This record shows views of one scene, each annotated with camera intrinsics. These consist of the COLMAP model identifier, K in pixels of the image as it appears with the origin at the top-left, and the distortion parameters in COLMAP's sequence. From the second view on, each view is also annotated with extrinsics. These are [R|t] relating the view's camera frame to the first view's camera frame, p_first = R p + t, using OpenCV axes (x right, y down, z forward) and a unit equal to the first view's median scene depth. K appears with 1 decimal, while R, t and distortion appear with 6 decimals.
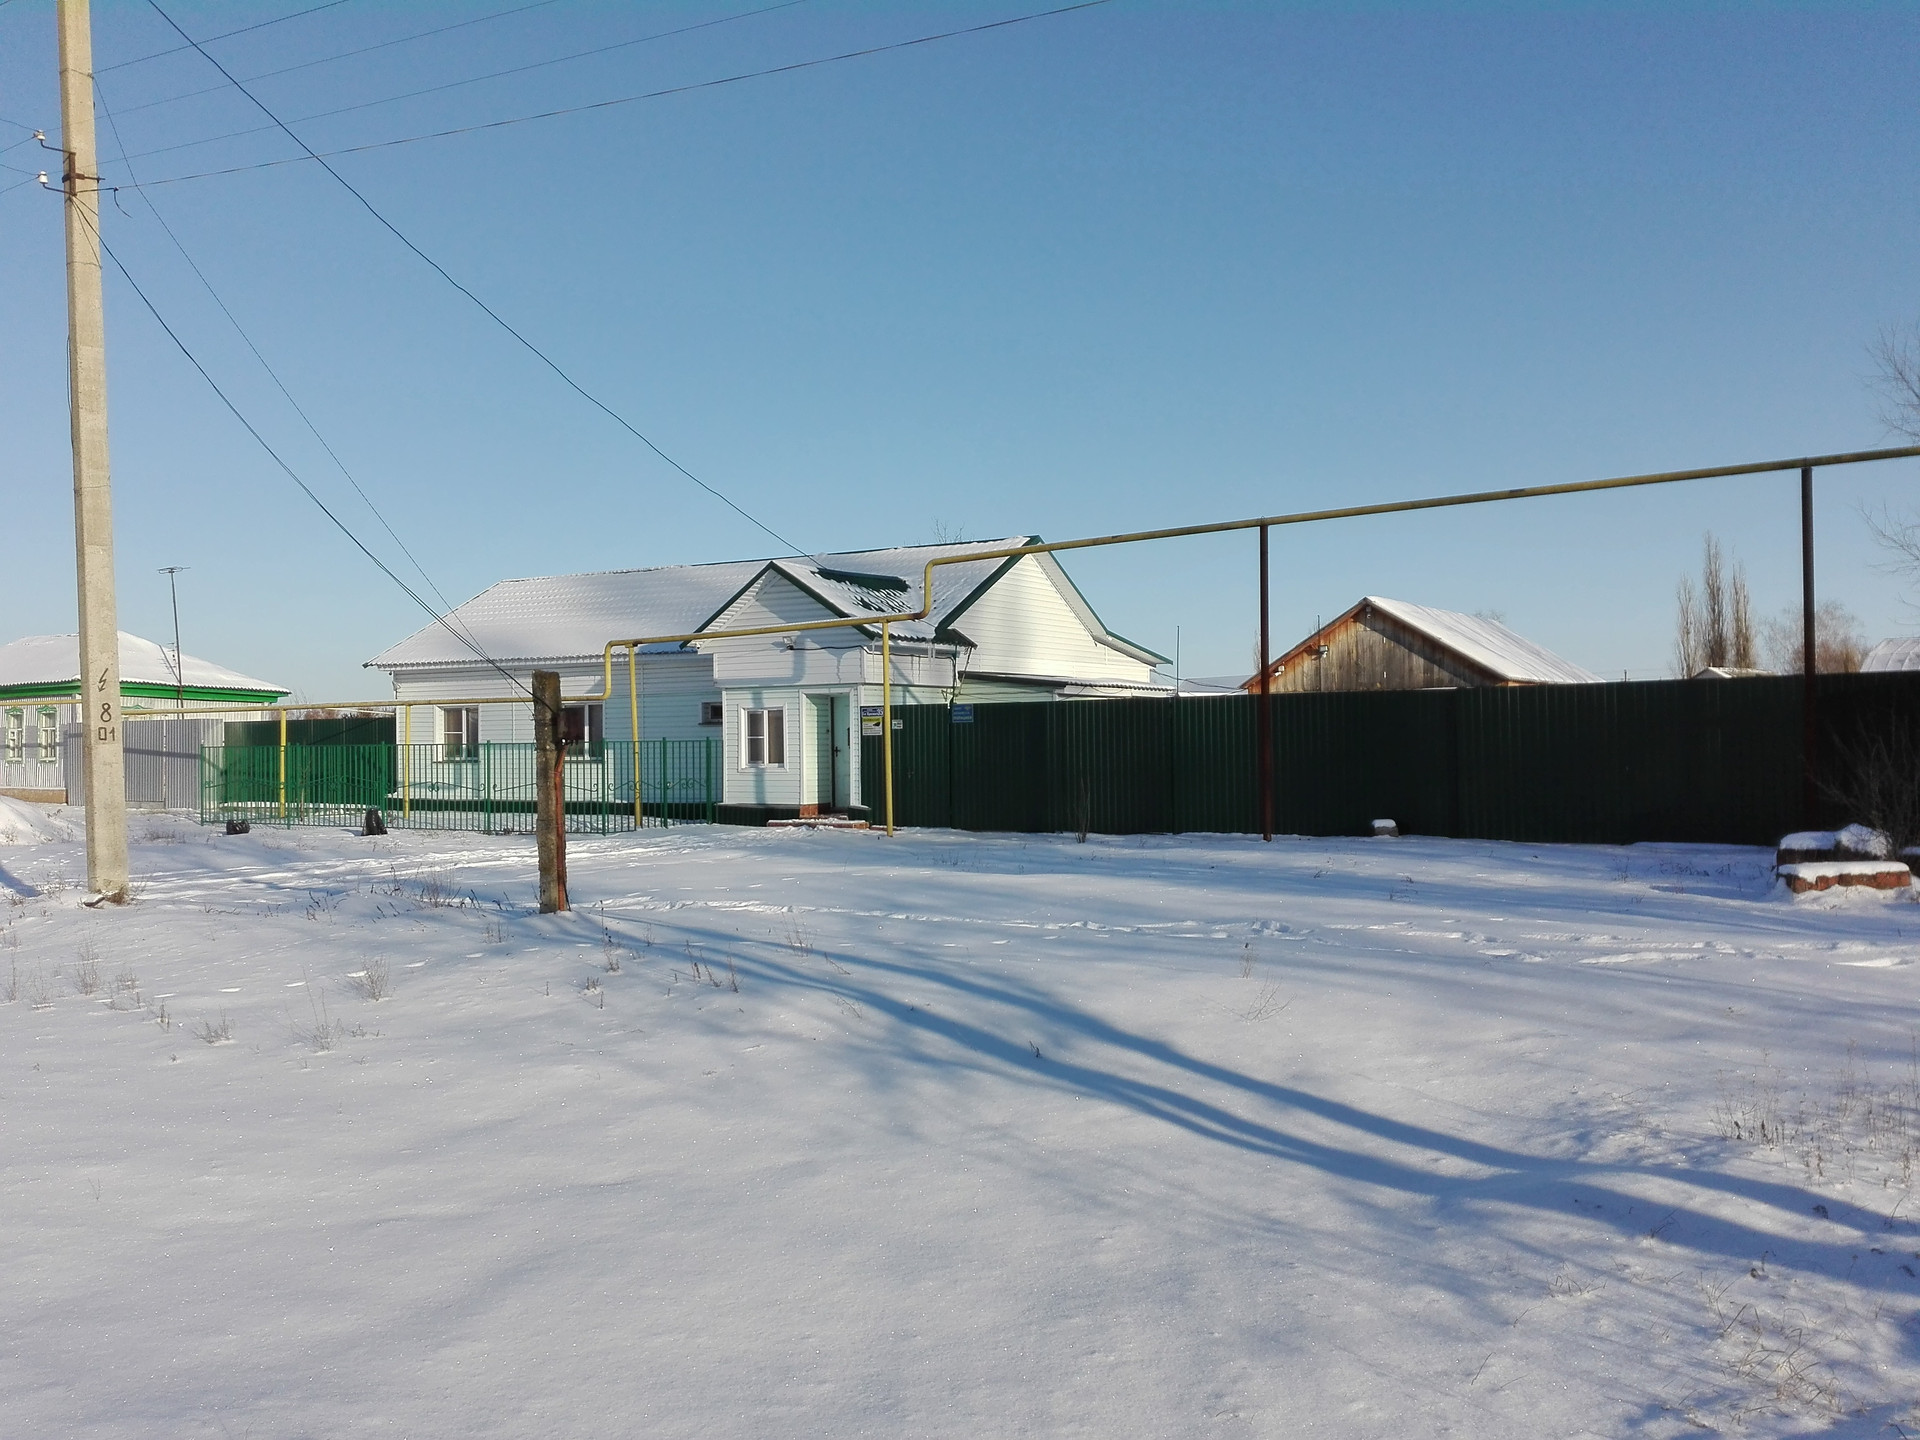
lens RADIAL K [[1561.9, 0, 960.0], [0, 1561.9, 720.0], [0, 0, 1]] dist [0.149367, -0.273592]
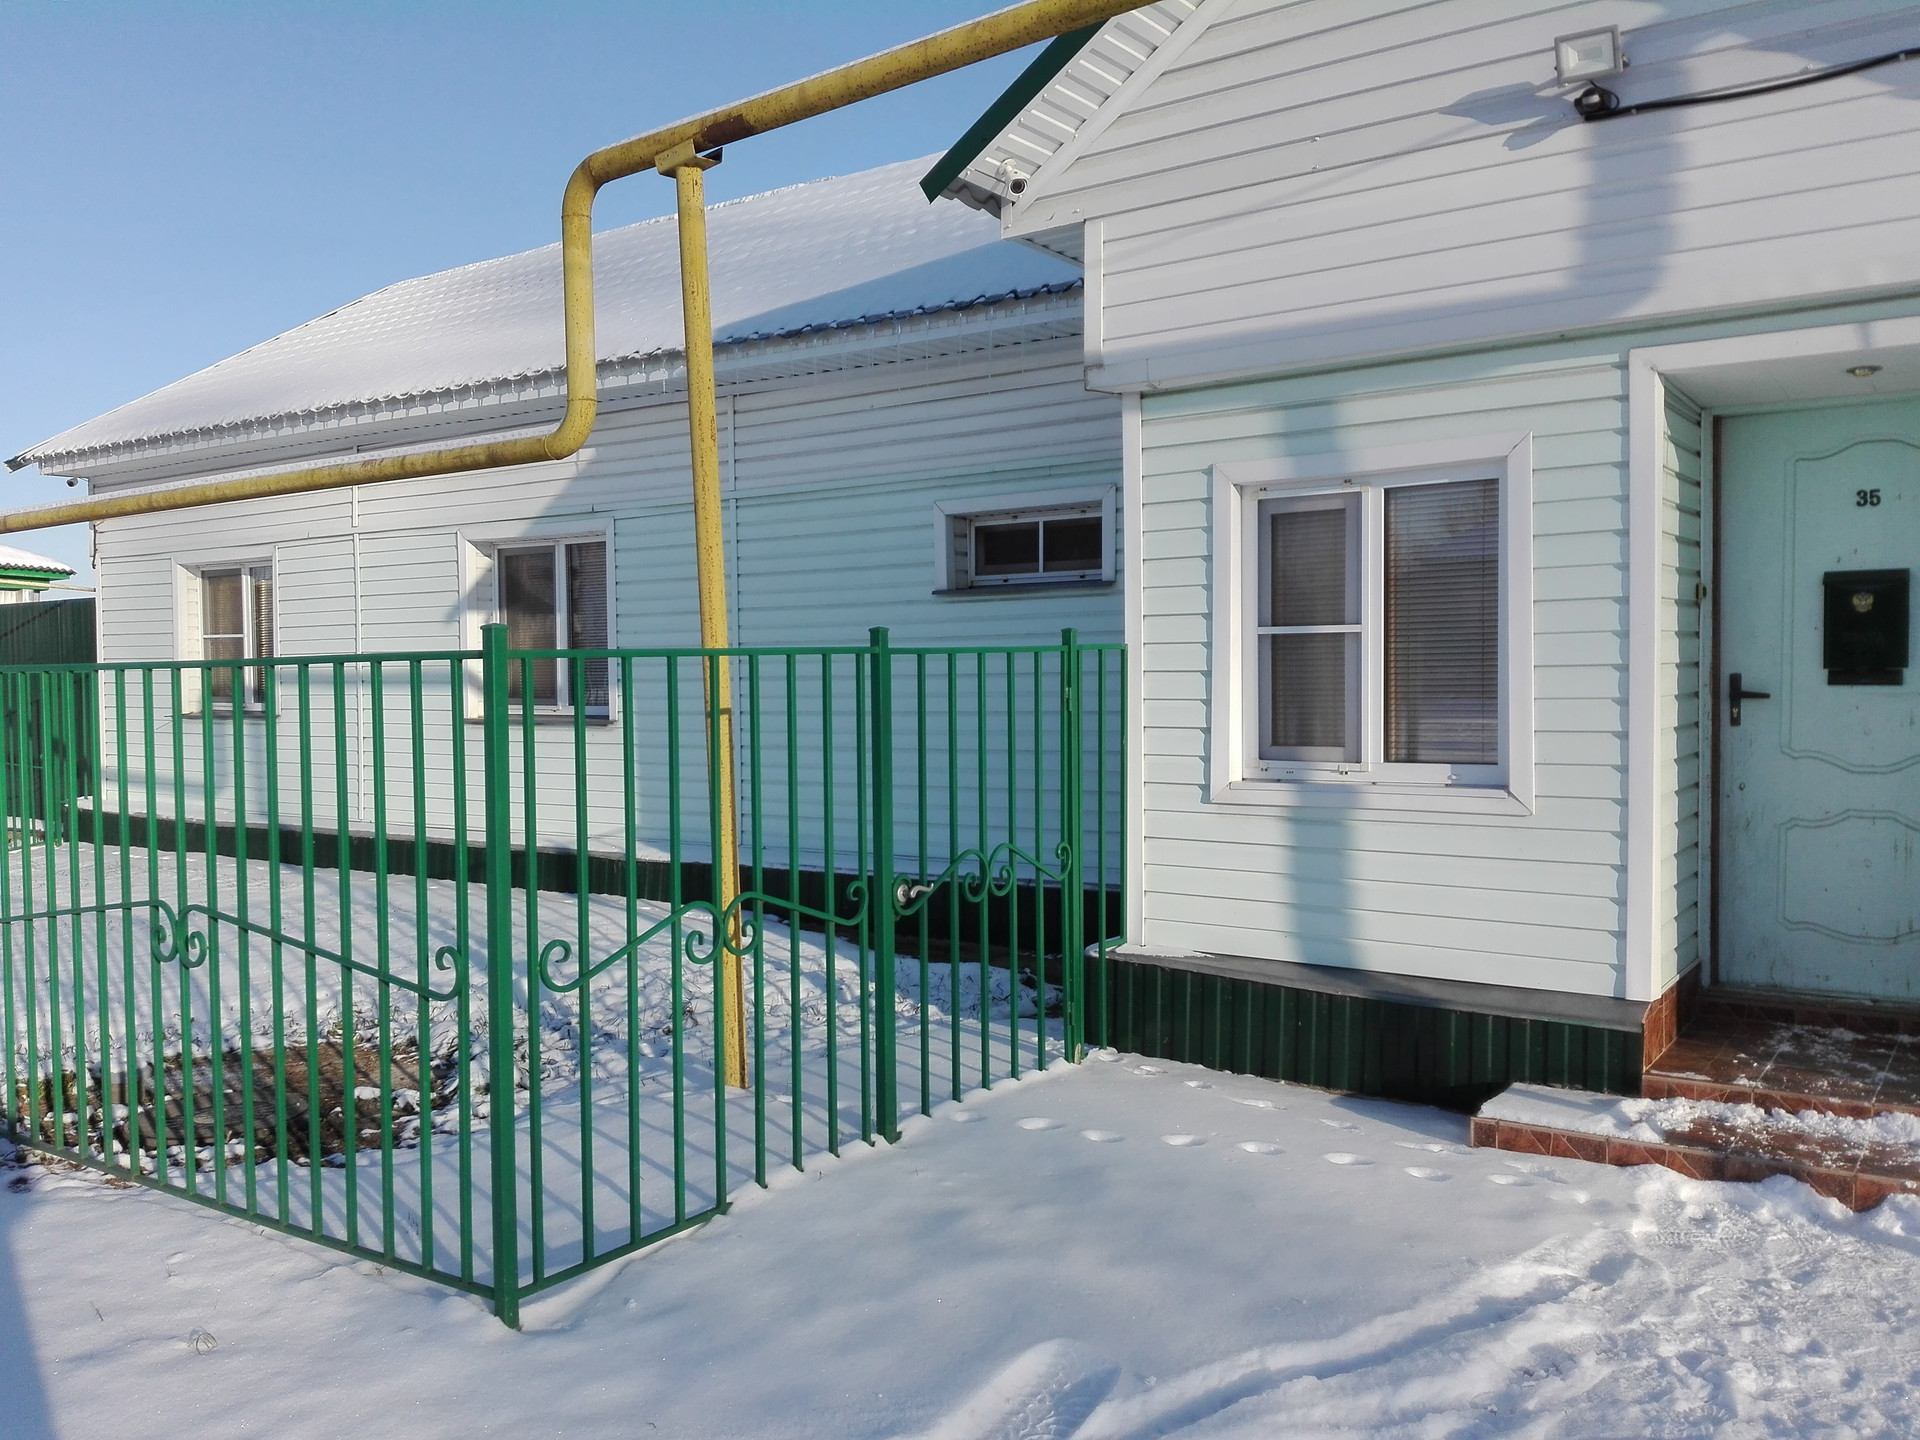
lens RADIAL K [[1561.9, 0, 960.0], [0, 1561.9, 720.0], [0, 0, 1]] dist [0.149367, -0.273592]
pose [[0.998674, -0.005292, -0.051211, -0.162875], [0.007893, 0.998681, 0.050727, 0.012195], [0.050875, -0.051064, 0.997399, 0.790573]]
